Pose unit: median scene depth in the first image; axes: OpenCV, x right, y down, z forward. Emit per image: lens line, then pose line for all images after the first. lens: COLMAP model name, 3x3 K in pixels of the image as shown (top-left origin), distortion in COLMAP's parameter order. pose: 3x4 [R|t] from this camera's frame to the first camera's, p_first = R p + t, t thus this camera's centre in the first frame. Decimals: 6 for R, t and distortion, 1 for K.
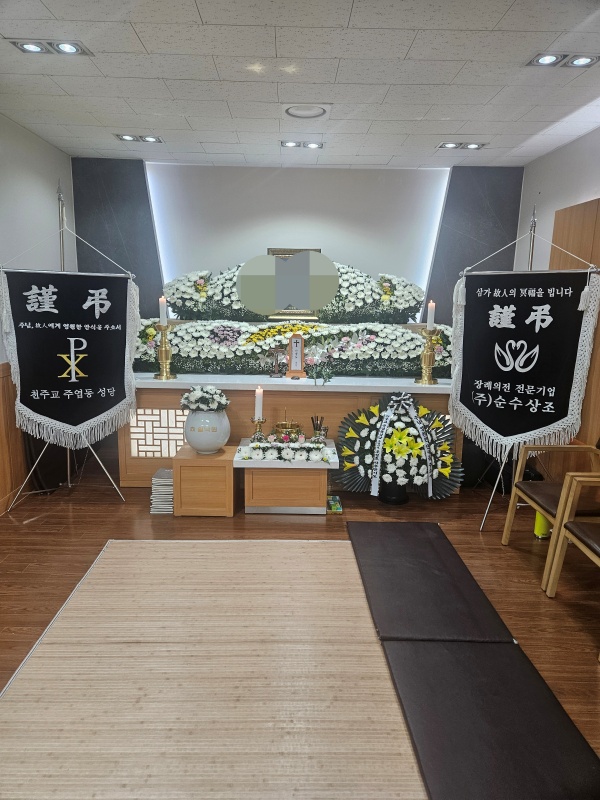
lens RADIAL K [[541.4, 0, 300.1], [0, 541.4, 400.4], [0, 0, 1]] dist [0.001200, -0.000849]
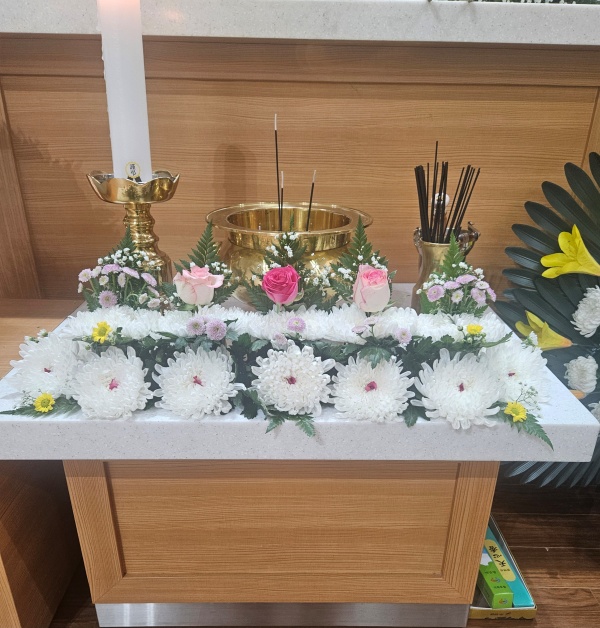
lens RADIAL K [[487.4, 0, 298.7], [0, 487.4, 315.6], [0, 0, 1]] dist [0.004486, -0.000521]
pose [[0.999909, 0.001579, 0.013365, -0.022962], [-0.003914, 0.984282, 0.176560, 0.052612], [-0.012876, -0.176597, 0.984199, 0.849997]]
